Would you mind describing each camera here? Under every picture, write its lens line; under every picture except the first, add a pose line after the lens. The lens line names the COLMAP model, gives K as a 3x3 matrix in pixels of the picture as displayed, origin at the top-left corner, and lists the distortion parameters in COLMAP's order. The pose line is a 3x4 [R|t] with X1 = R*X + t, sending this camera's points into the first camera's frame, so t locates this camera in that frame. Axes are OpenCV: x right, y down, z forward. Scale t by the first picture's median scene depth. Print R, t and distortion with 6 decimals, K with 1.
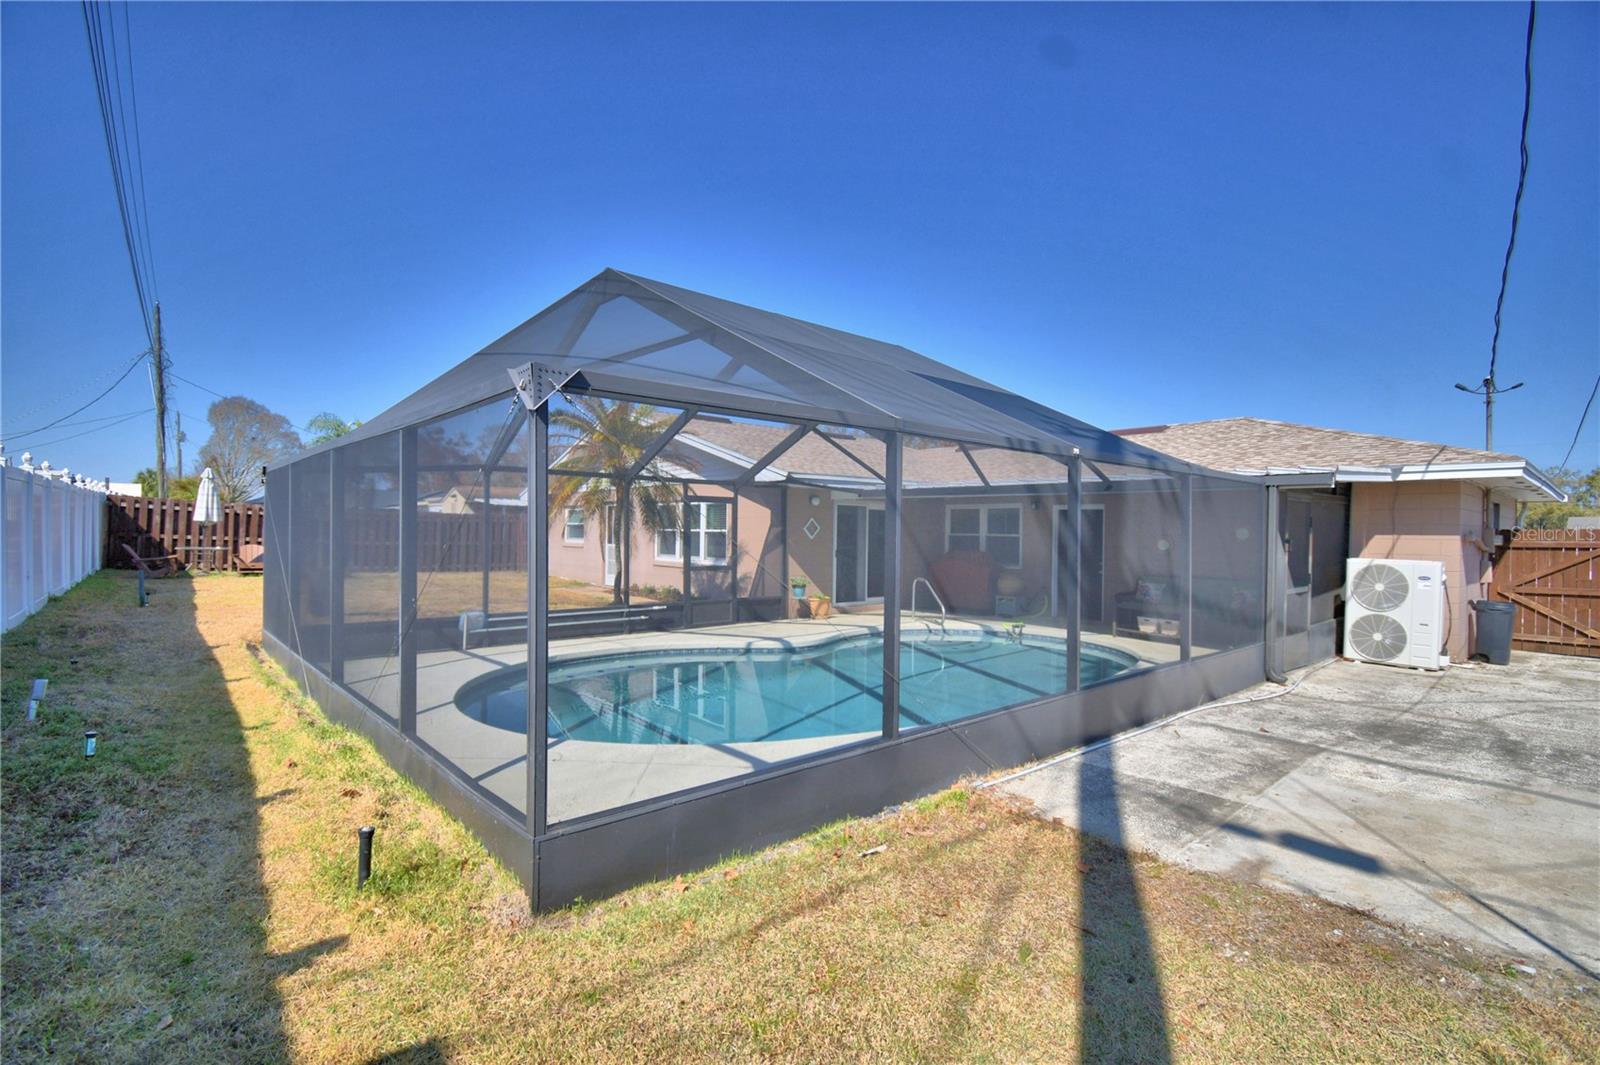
lens RADIAL K [[703.2, 0, 800.0], [0, 703.2, 532.5], [0, 0, 1]] dist [0.013740, -0.021326]
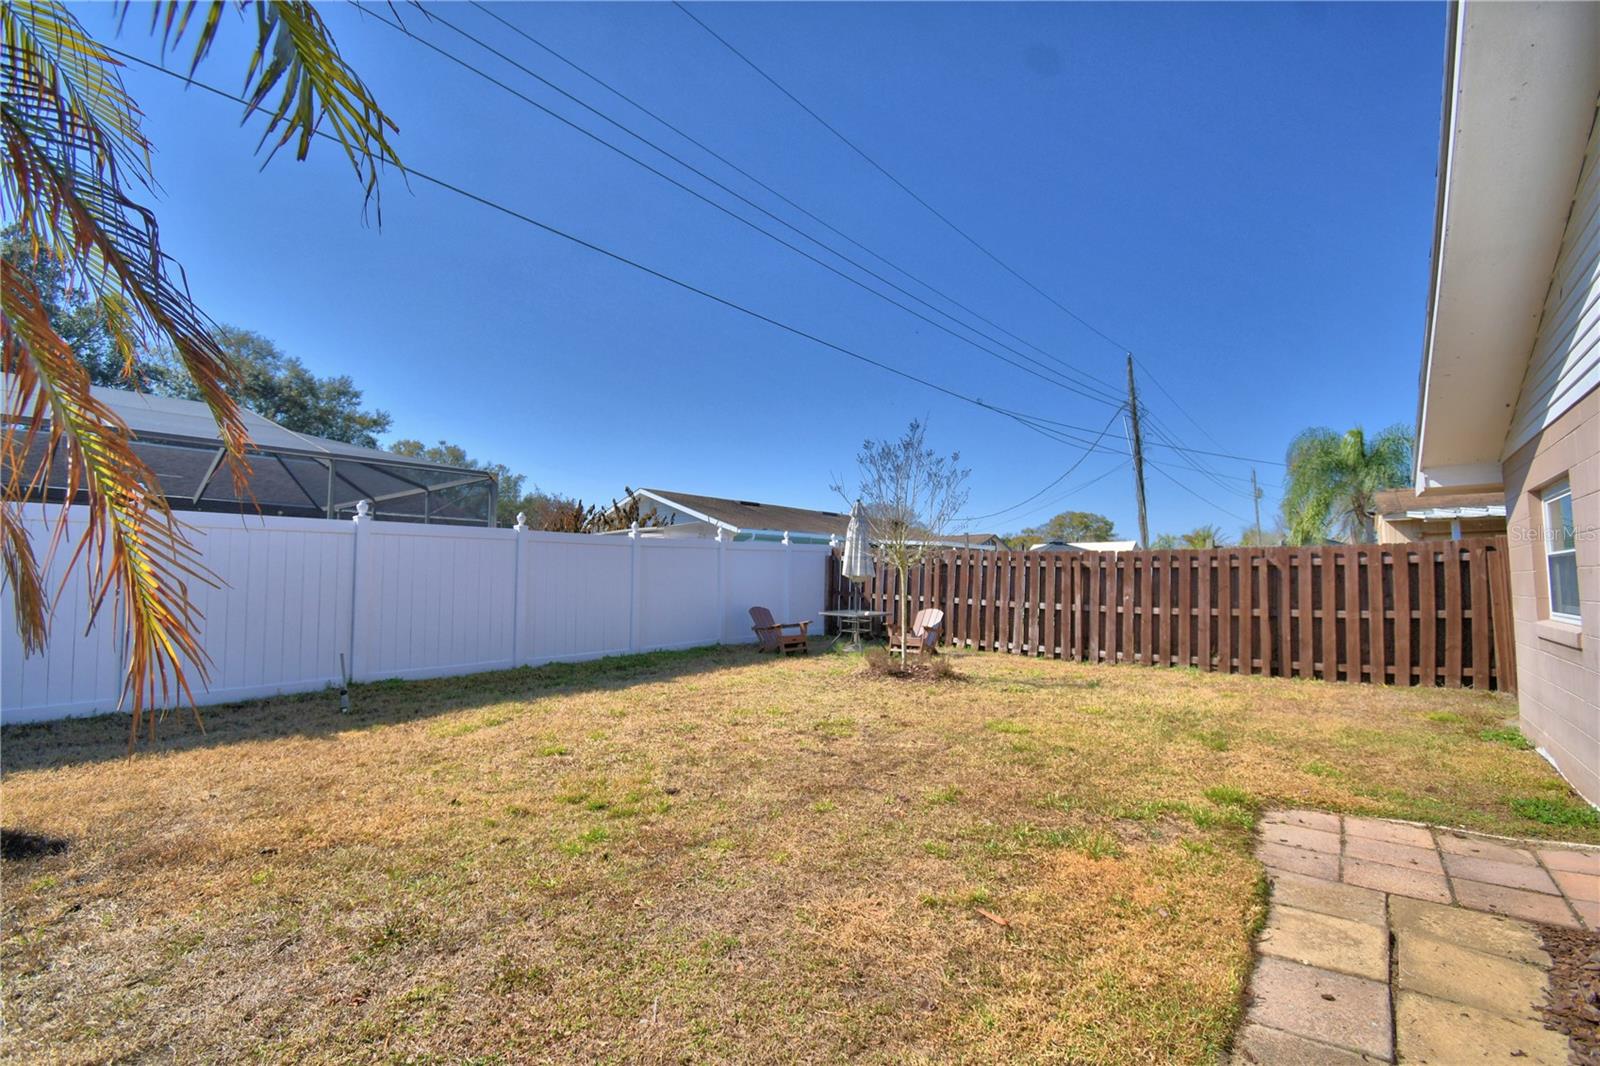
lens RADIAL K [[703.2, 0, 800.0], [0, 703.2, 533.0], [0, 0, 1]] dist [0.013740, -0.021326]
pose [[0.179100, -0.065826, -0.981626, -0.047546], [-0.013762, 0.997494, -0.069401, -0.002908], [0.983735, 0.025939, 0.177746, 0.373485]]
